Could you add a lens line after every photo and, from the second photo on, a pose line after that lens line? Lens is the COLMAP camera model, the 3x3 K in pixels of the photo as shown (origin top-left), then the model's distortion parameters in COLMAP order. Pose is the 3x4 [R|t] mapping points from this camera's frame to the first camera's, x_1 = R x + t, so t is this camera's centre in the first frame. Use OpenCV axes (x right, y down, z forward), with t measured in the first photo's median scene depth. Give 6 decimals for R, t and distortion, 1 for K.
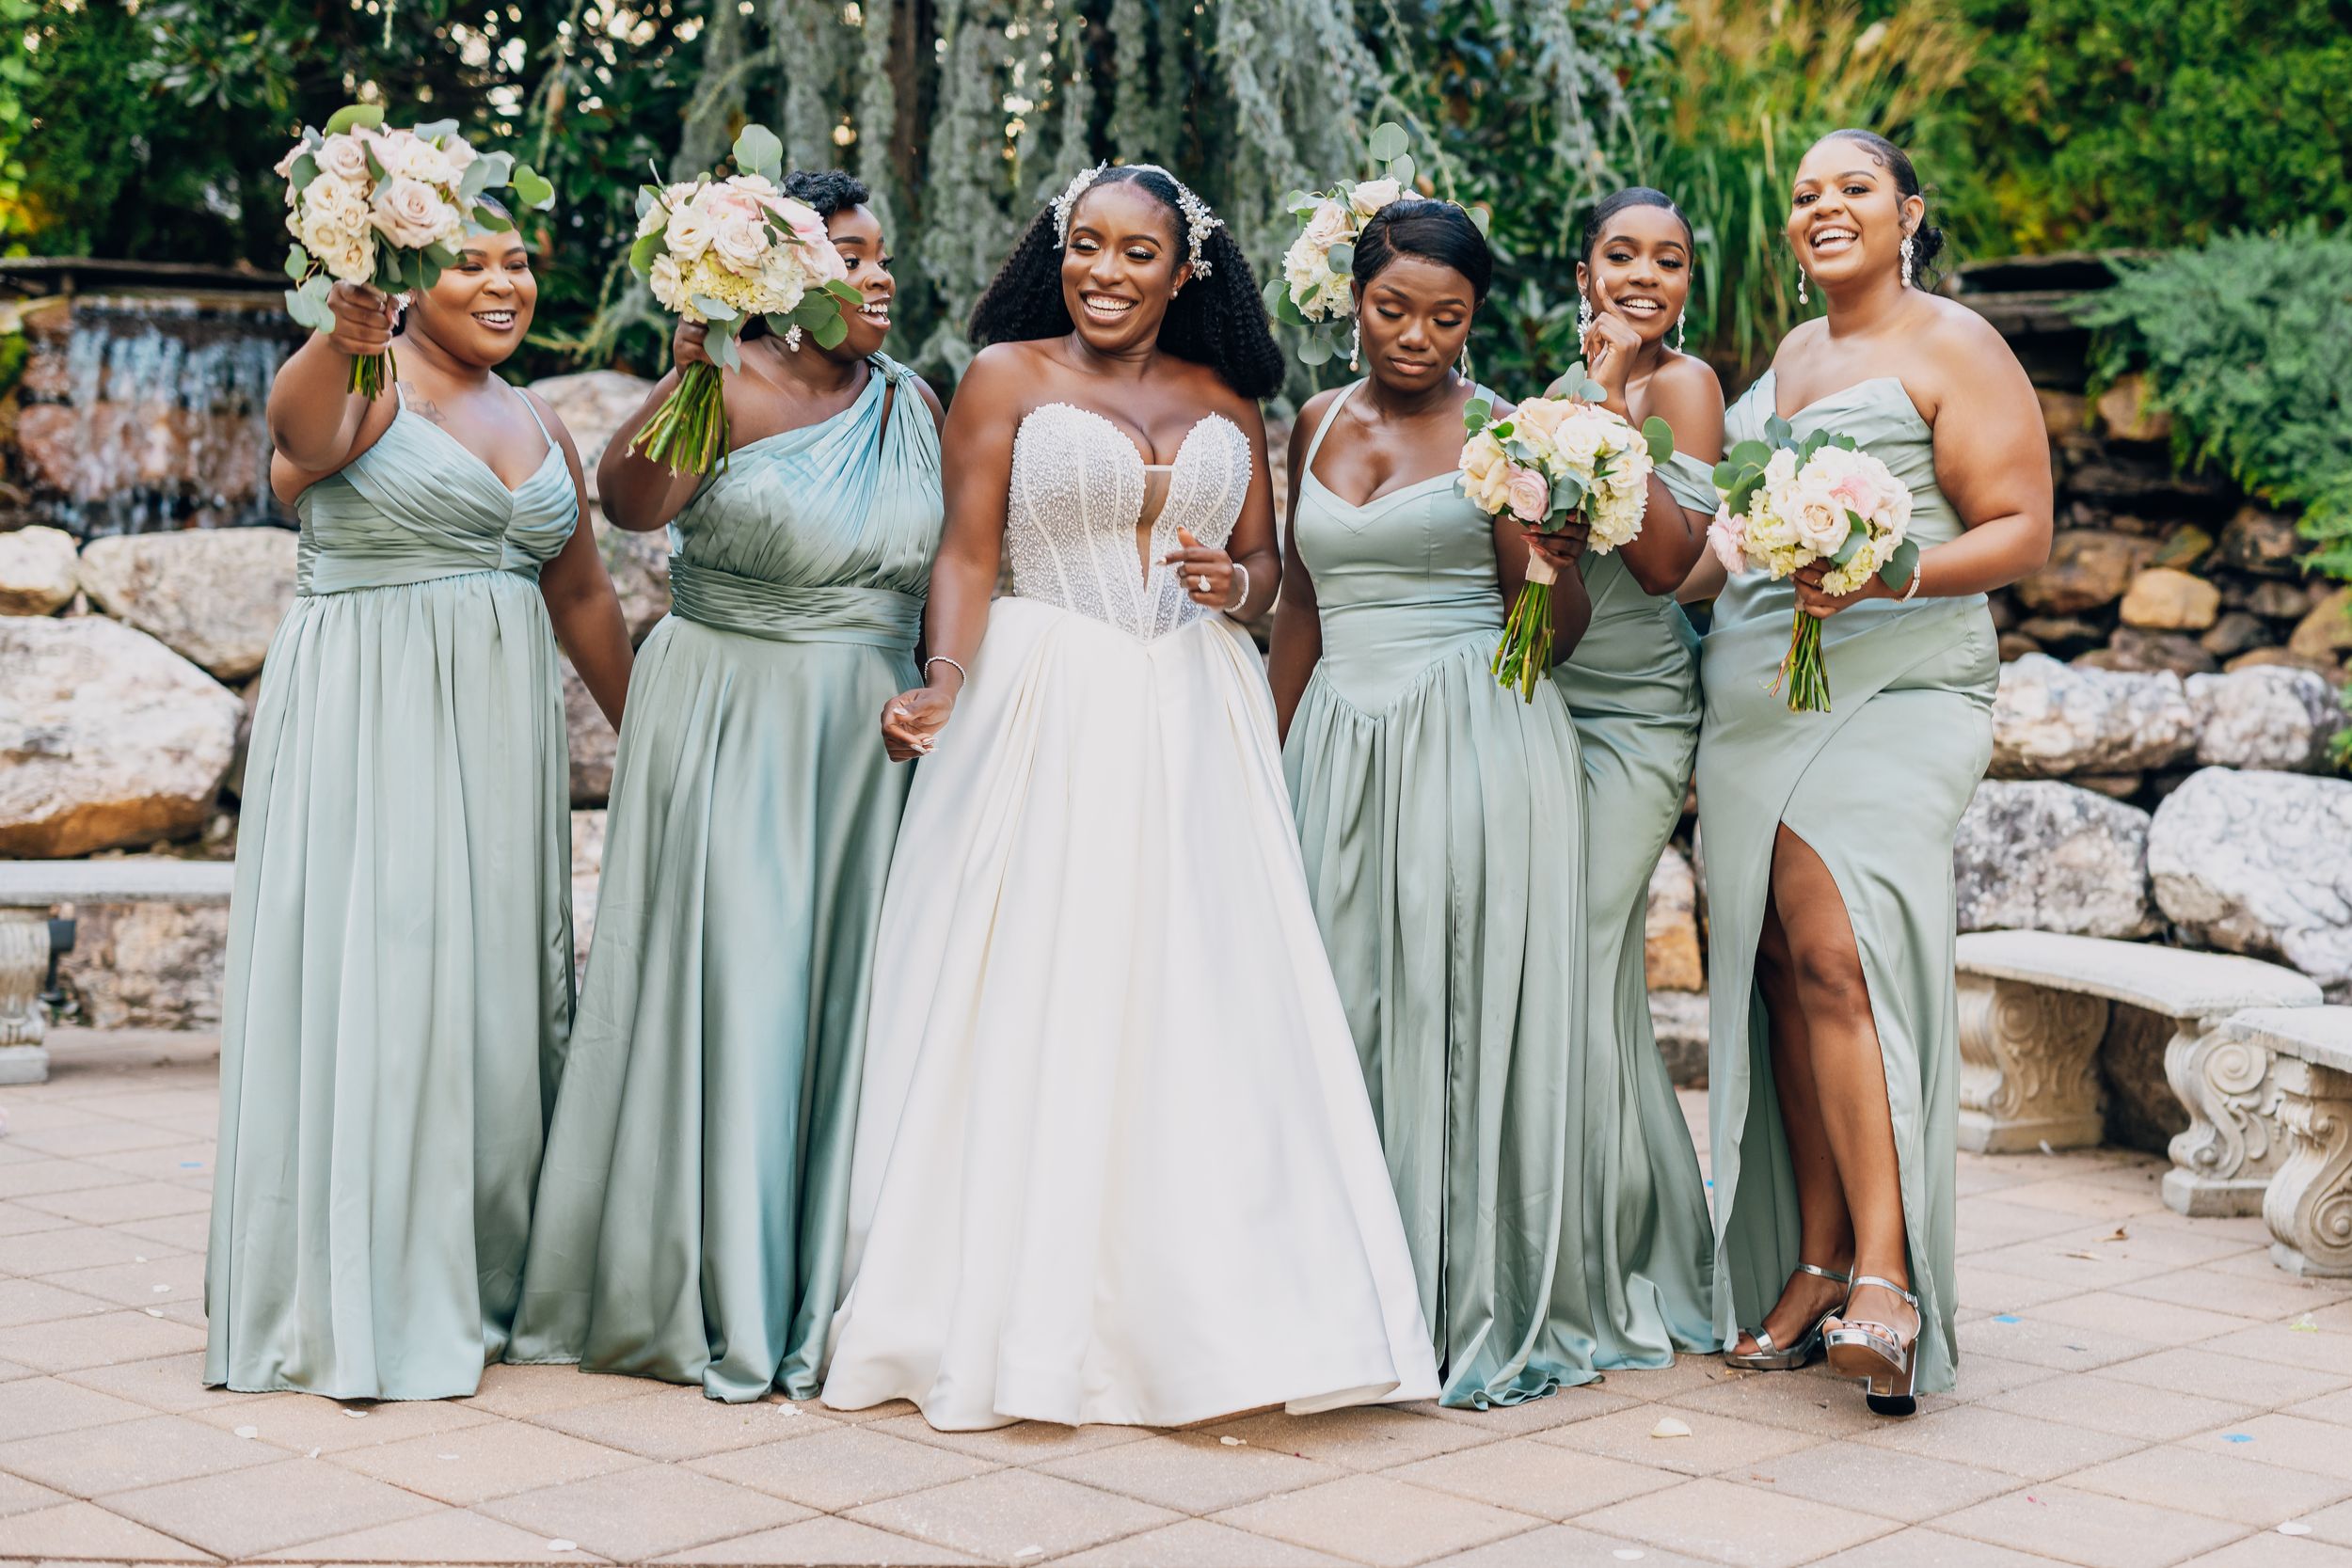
lens RADIAL K [[3310.6, 0, 1246.6], [0, 3310.6, 792.5], [0, 0, 1]] dist [0.000750, -0.039991]
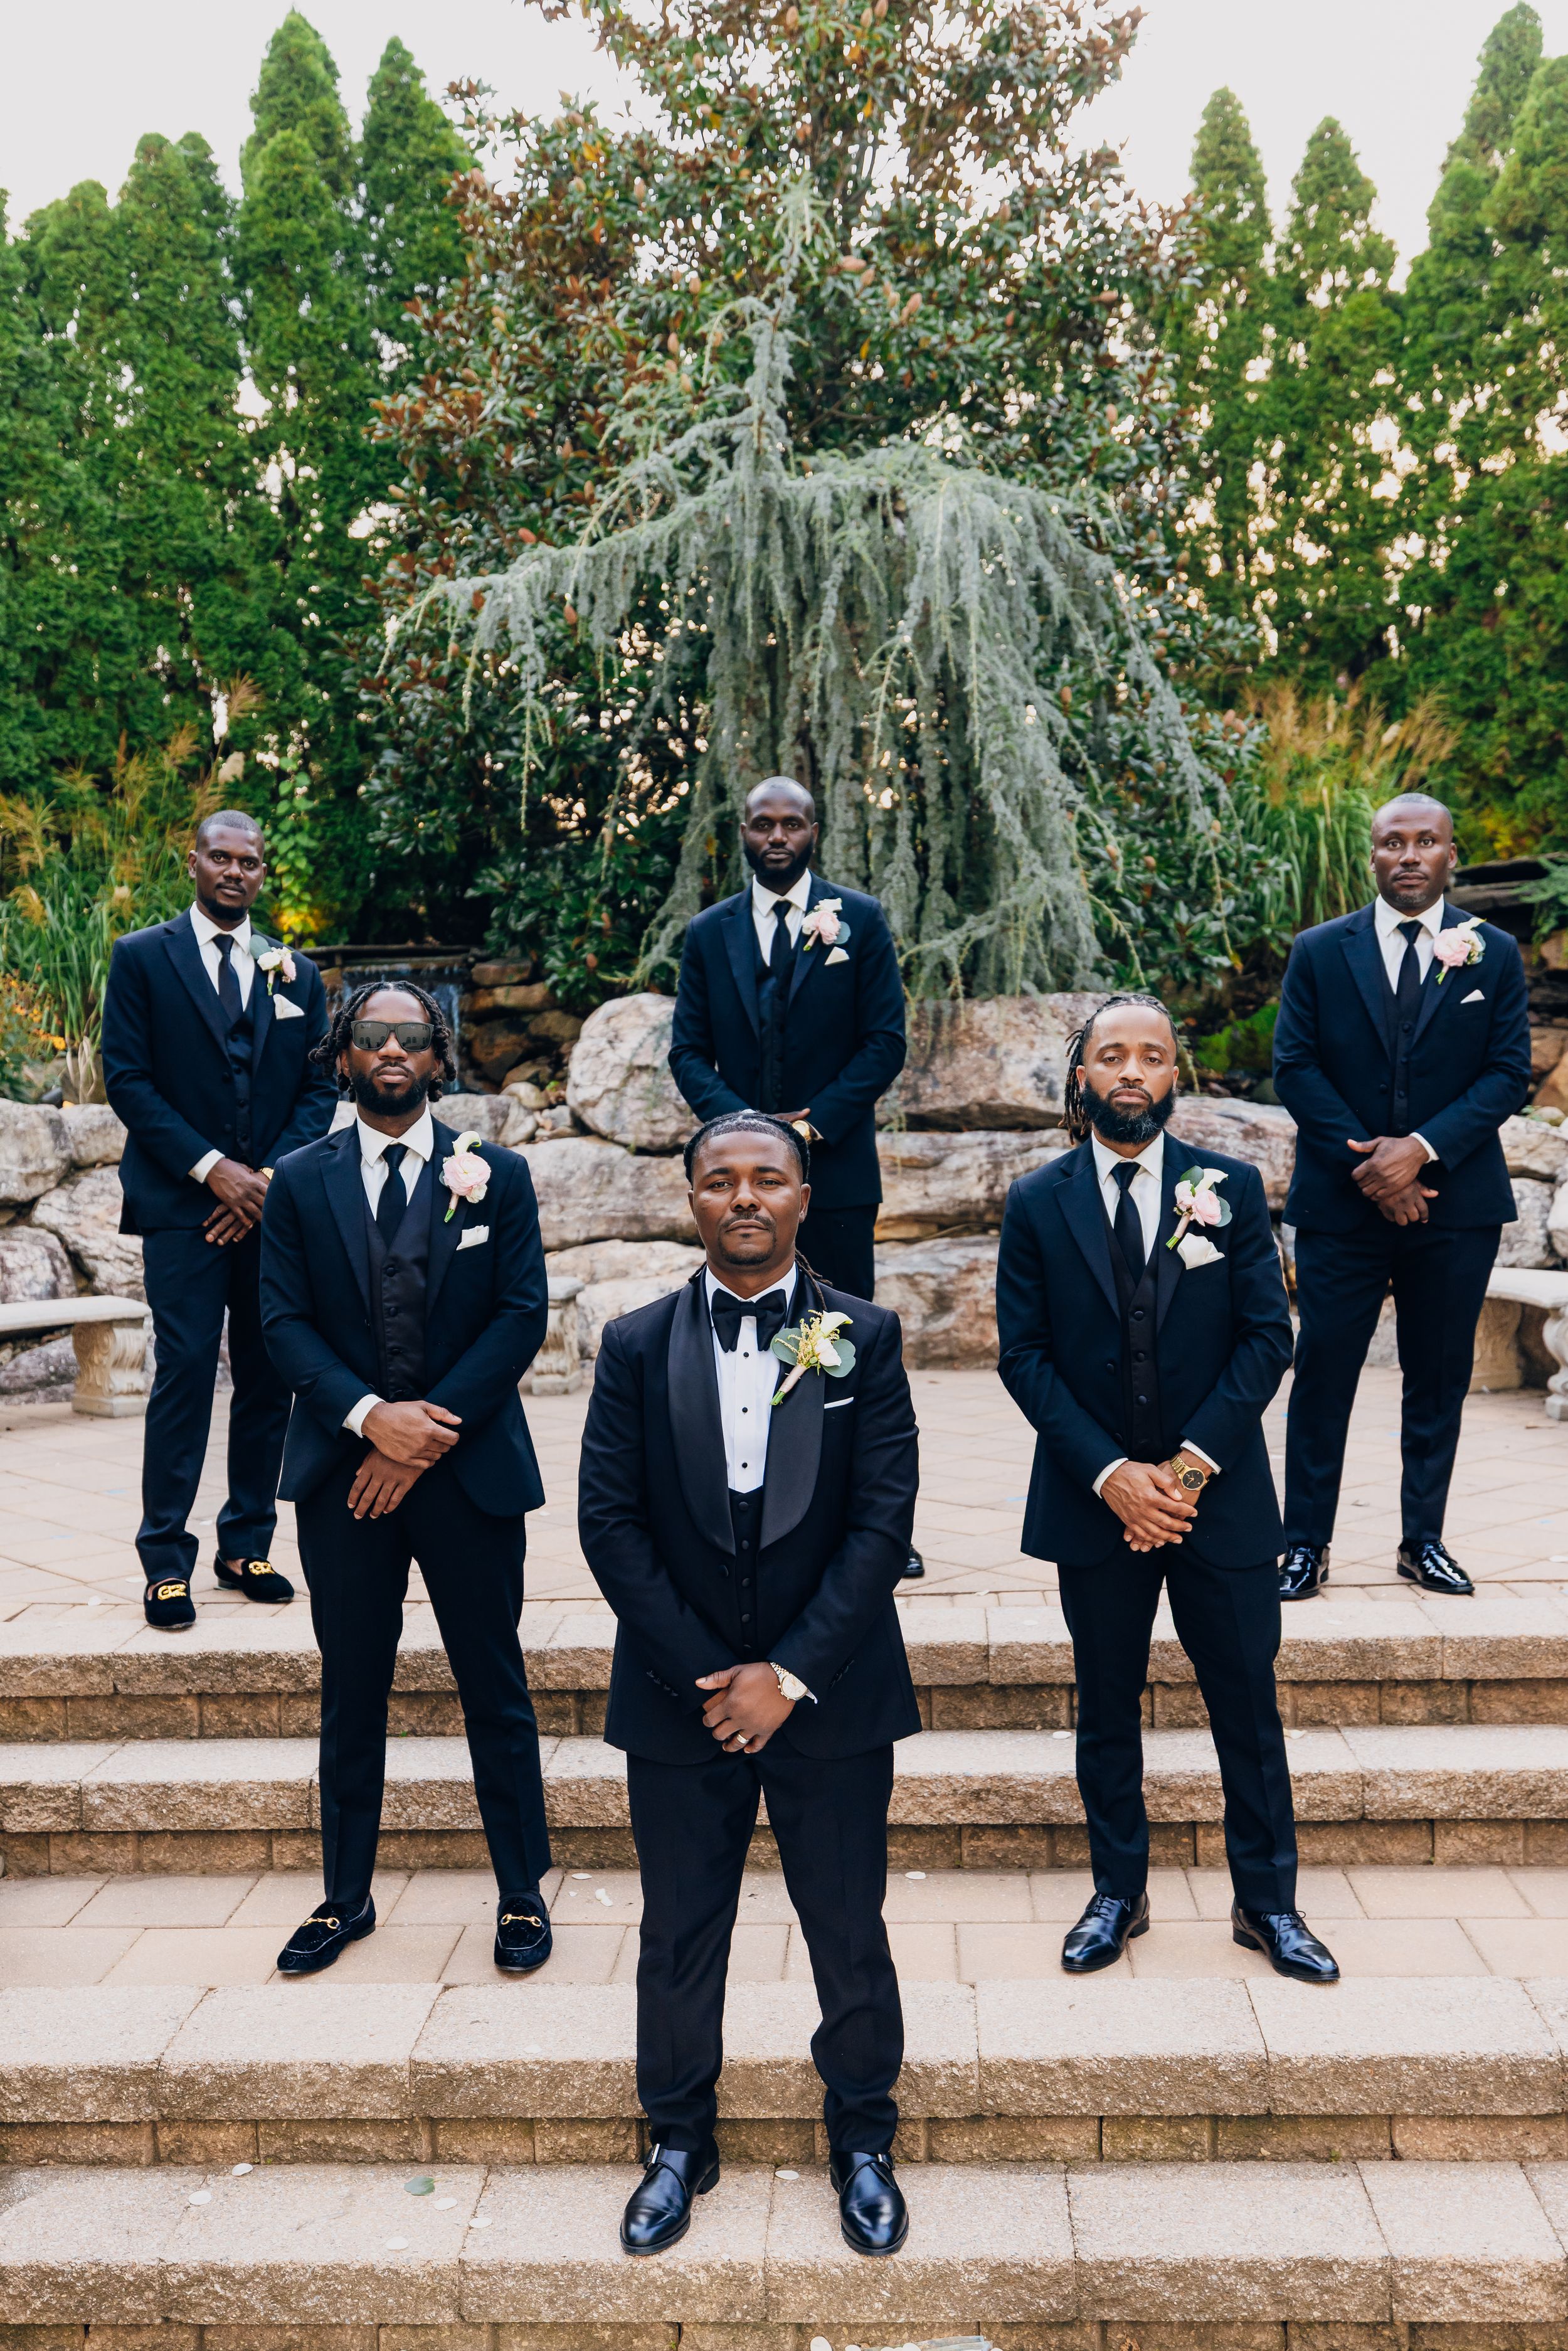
lens RADIAL K [[2208.6, 0, 785.9], [0, 2208.6, 1264.4], [0, 0, 1]] dist [-0.006272, -0.006076]
pose [[0.990548, -0.049851, -0.127788, 0.023661], [0.051710, 0.998599, 0.011265, 0.007860], [0.127047, -0.017767, 0.991738, -0.159091]]
